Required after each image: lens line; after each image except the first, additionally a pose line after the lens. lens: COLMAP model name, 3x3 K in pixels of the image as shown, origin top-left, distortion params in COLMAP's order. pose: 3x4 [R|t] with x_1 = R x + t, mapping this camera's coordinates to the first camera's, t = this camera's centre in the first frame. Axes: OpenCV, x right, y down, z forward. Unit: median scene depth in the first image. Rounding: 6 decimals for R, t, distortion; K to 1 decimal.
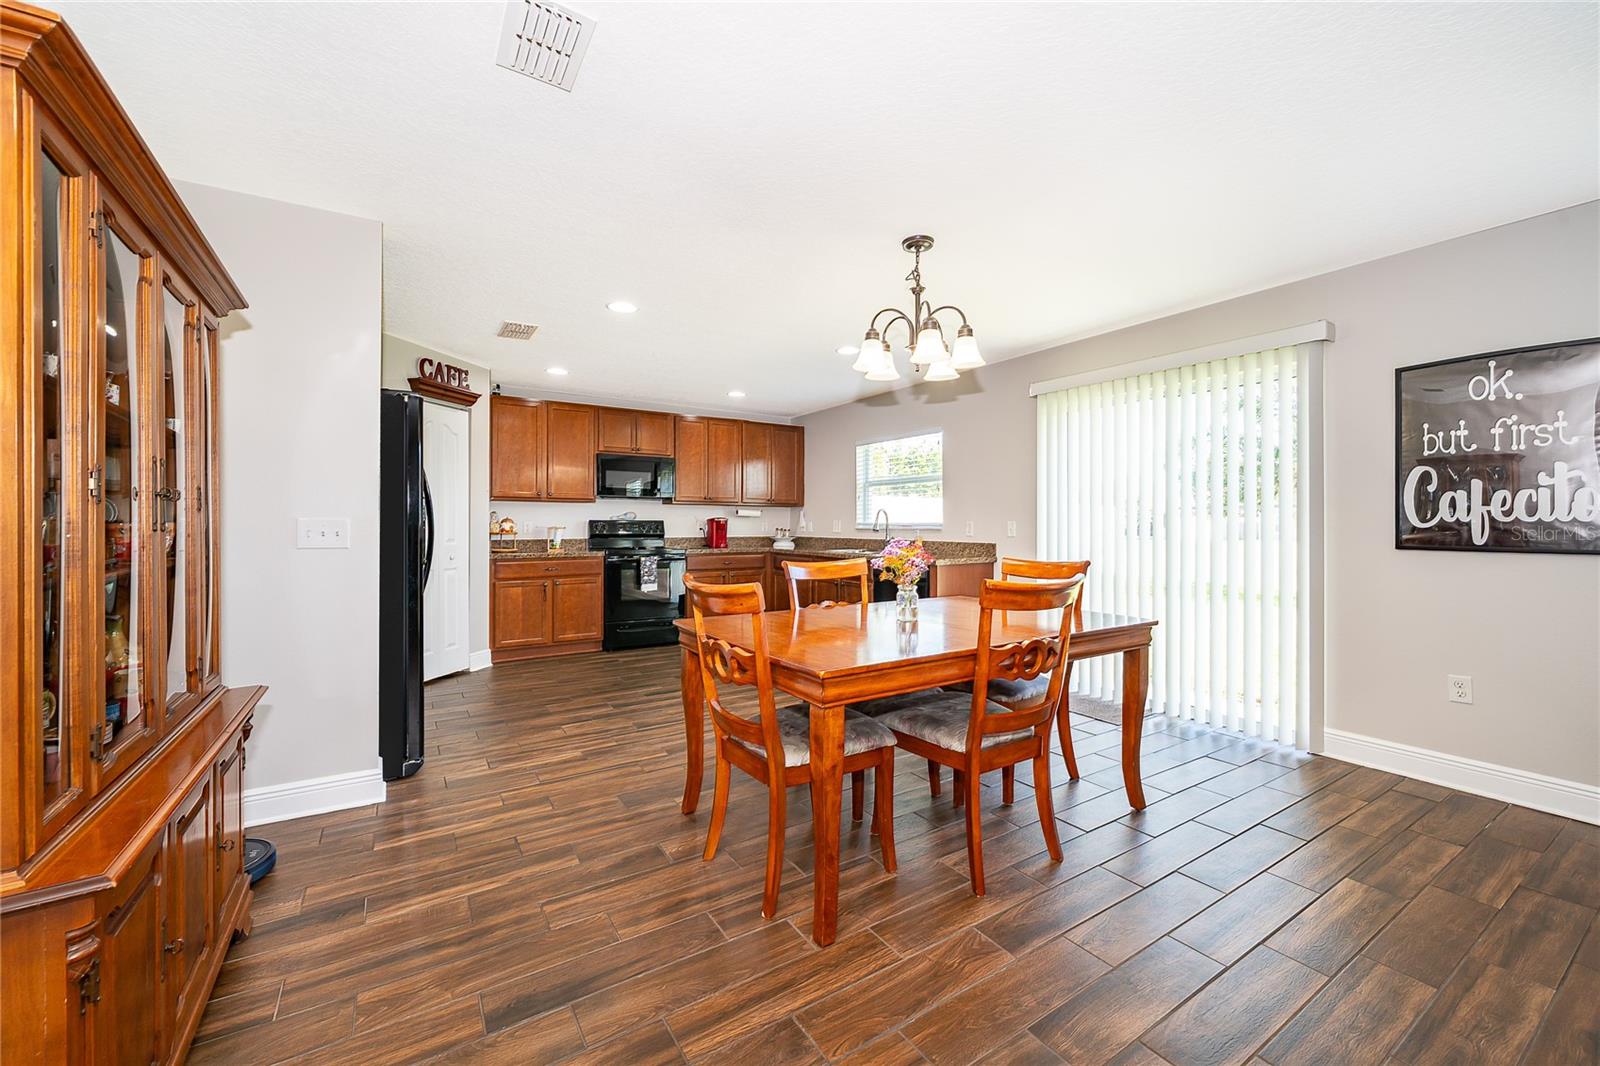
lens RADIAL K [[628.5, 0, 799.8], [0, 628.5, 526.1], [0, 0, 1]] dist [-0.002913, -0.000130]
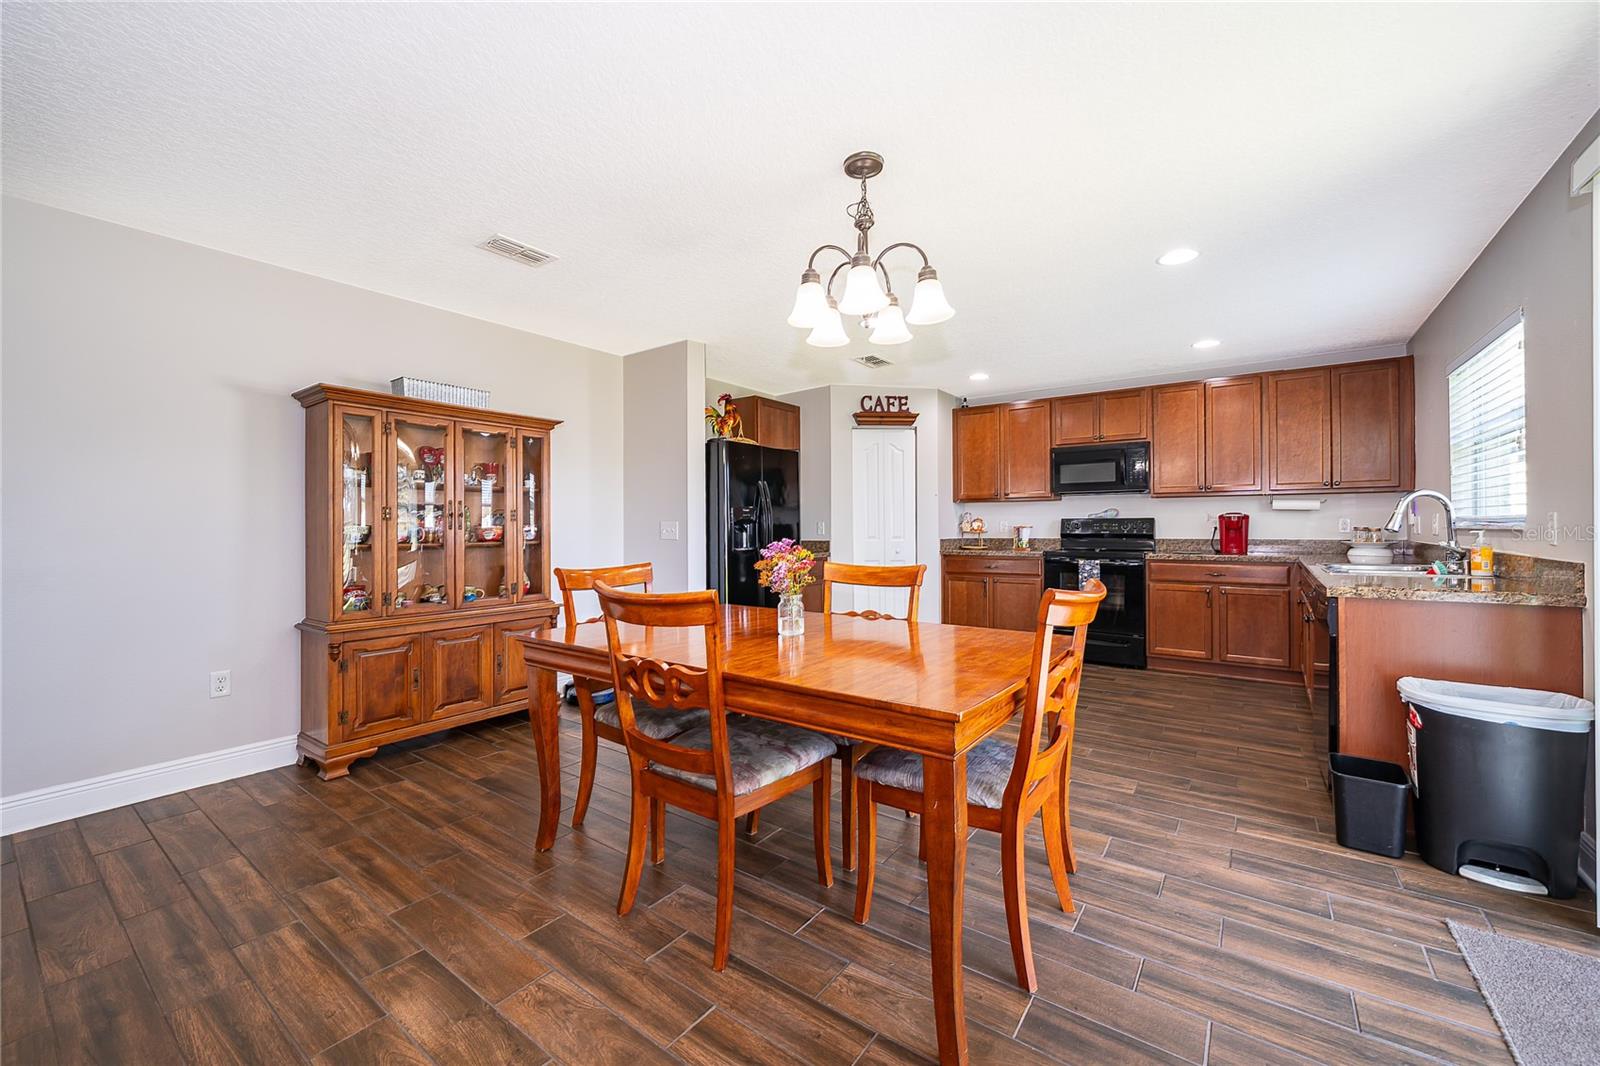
lens RADIAL K [[628.5, 0, 799.8], [0, 628.5, 526.1], [0, 0, 1]] dist [-0.002913, -0.000130]
pose [[0.368382, -0.002729, -0.929670, 0.471870], [0.003227, 0.999993, -0.001657, 0.002132], [0.929669, -0.002389, 0.368389, 0.336987]]
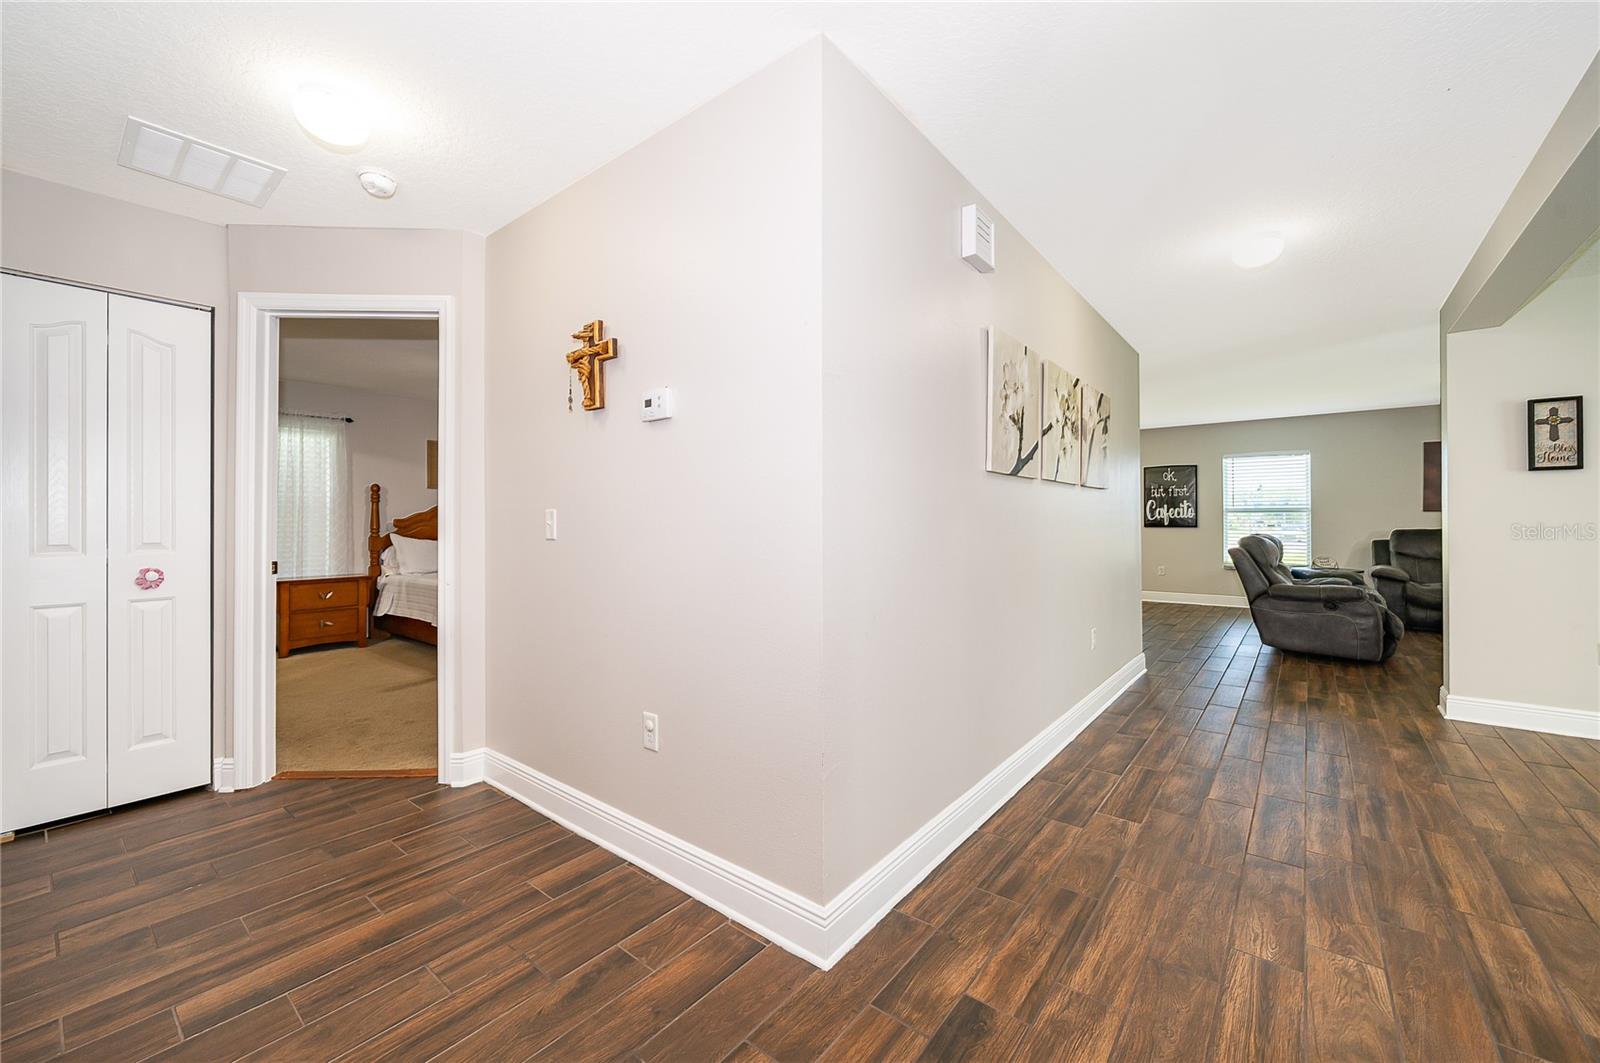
lens RADIAL K [[633.1, 0, 790.8], [0, 633.1, 520.5], [0, 0, 1]] dist [0.000160, 0.000150]
pose [[0.949462, -0.003580, 0.313861, -0.910238], [0.004747, 0.999984, -0.002956, 0.003457], [-0.313845, 0.004296, 0.949464, -0.763912]]
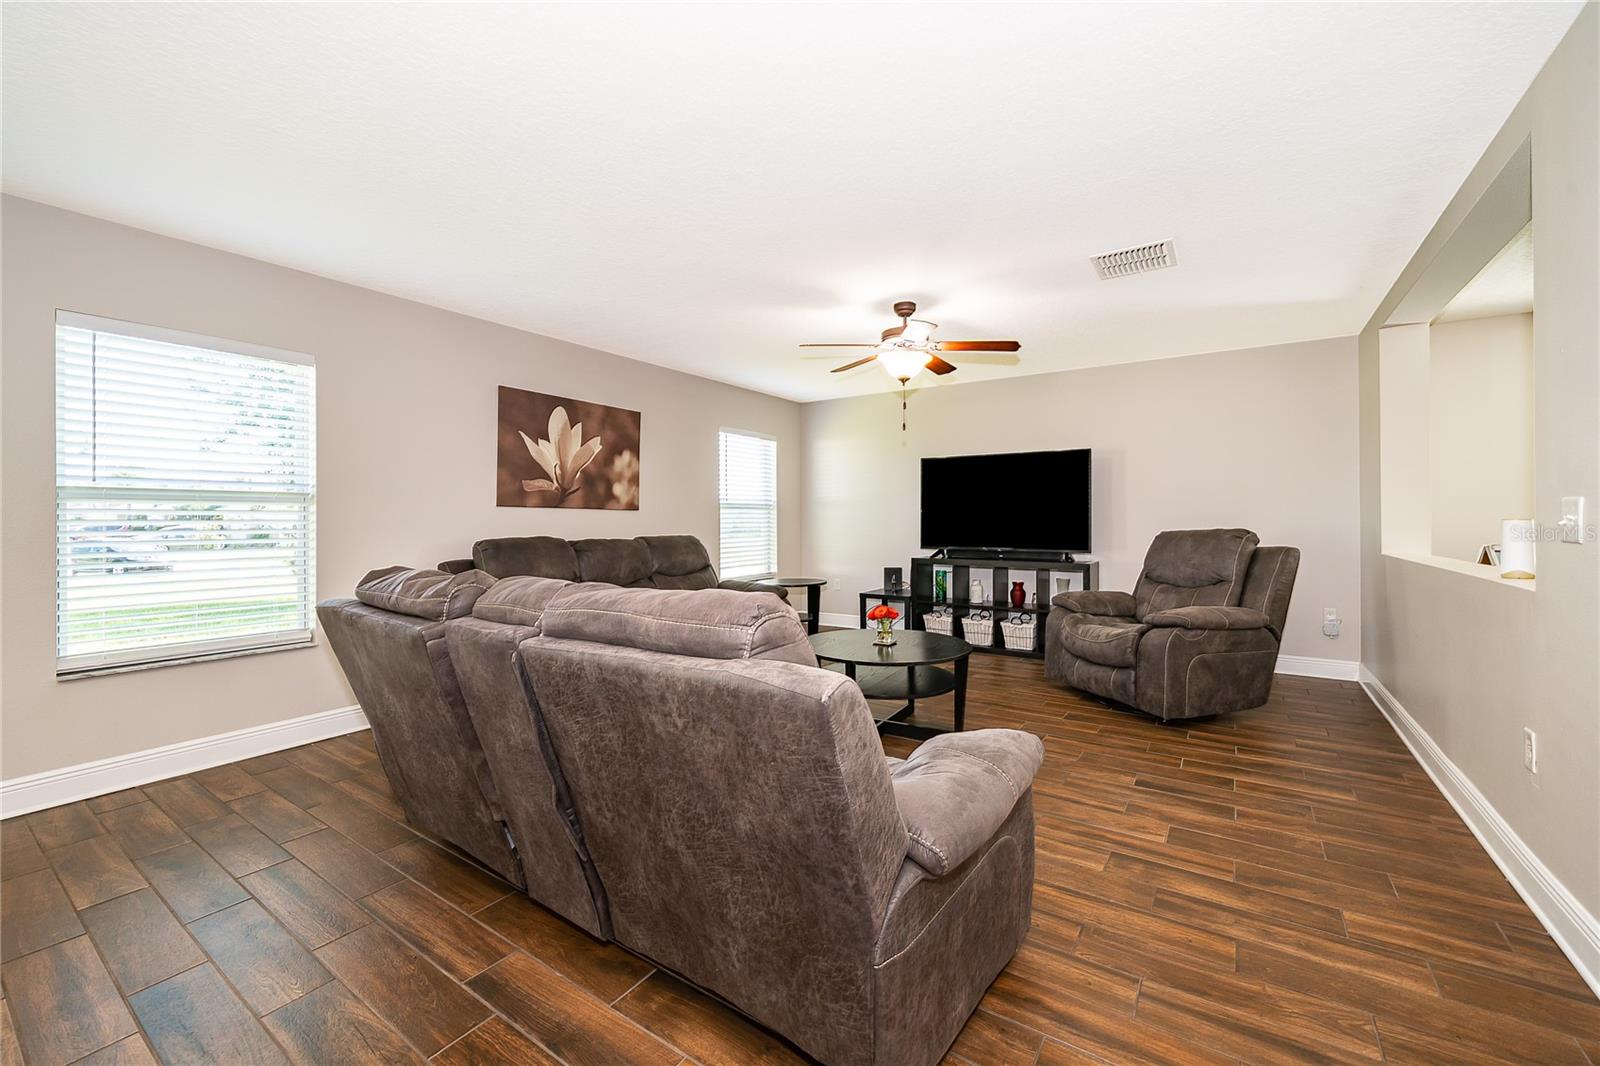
lens RADIAL K [[644.5, 0, 800.7], [0, 644.5, 512.5], [0, 0, 1]] dist [-0.001776, -0.000254]
pose [[-0.398274, 0.009005, 0.917222, -0.057821], [0.006154, 0.999956, -0.007145, 0.001837], [-0.917246, 0.002799, -0.398312, 0.078254]]
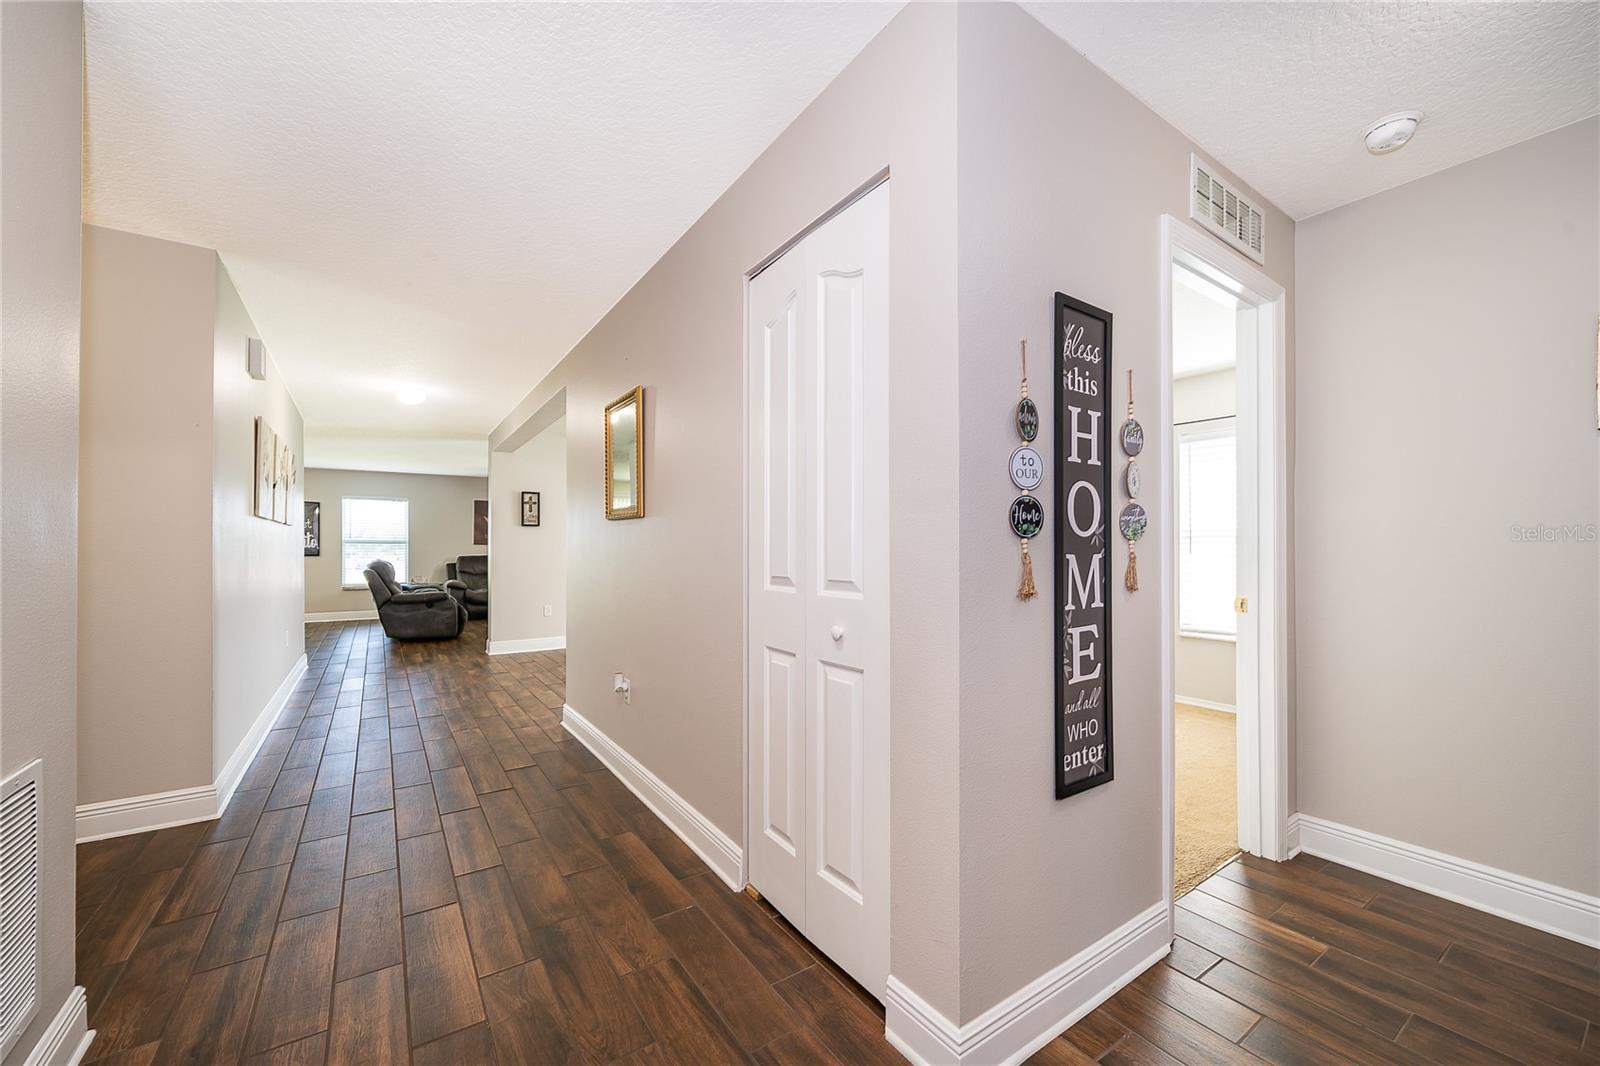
lens RADIAL K [[617.2, 0, 802.3], [0, 617.2, 543.8], [0, 0, 1]] dist [-0.000650, -0.000113]
pose [[-0.035711, 0.008111, 0.999329, -1.310383], [0.001988, 0.999966, -0.008045, 0.003368], [-0.999360, 0.001700, -0.035725, -0.930194]]
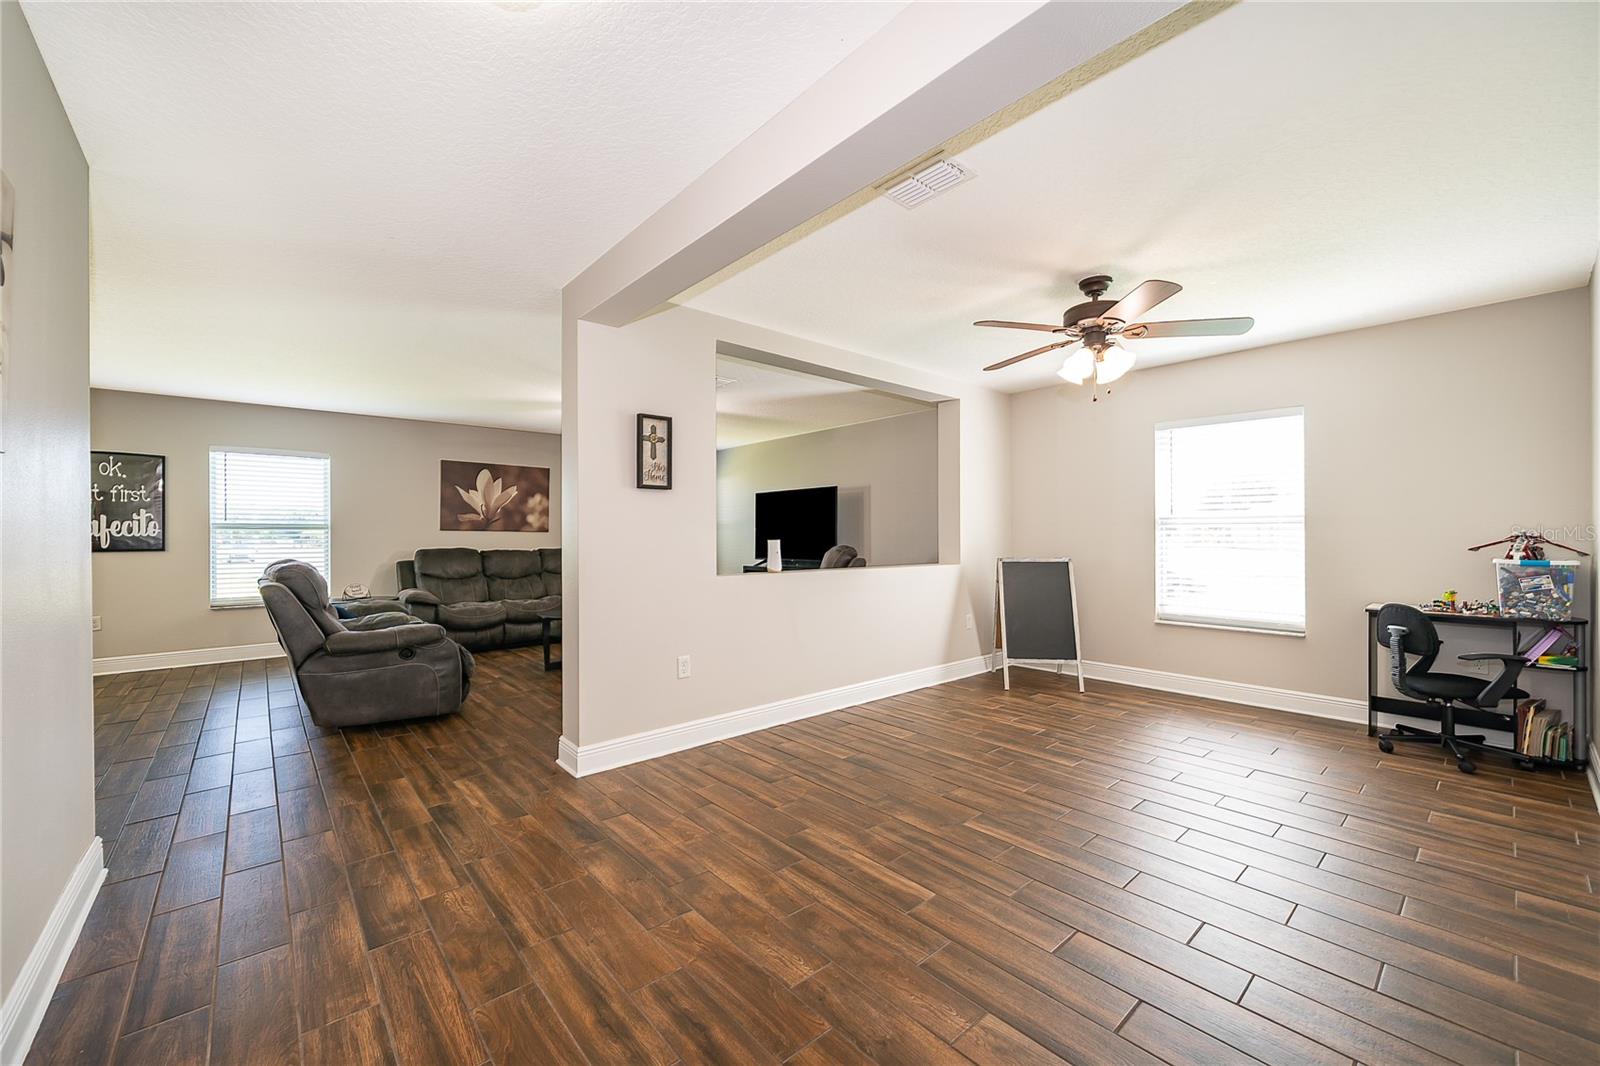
lens RADIAL K [[628.5, 0, 799.8], [0, 628.5, 526.1], [0, 0, 1]] dist [-0.002913, -0.000130]
pose [[-0.151286, 0.014386, 0.988385, -0.614550], [0.006857, 0.999885, -0.013504, 0.000937], [-0.988466, 0.004735, -0.151367, -0.445615]]
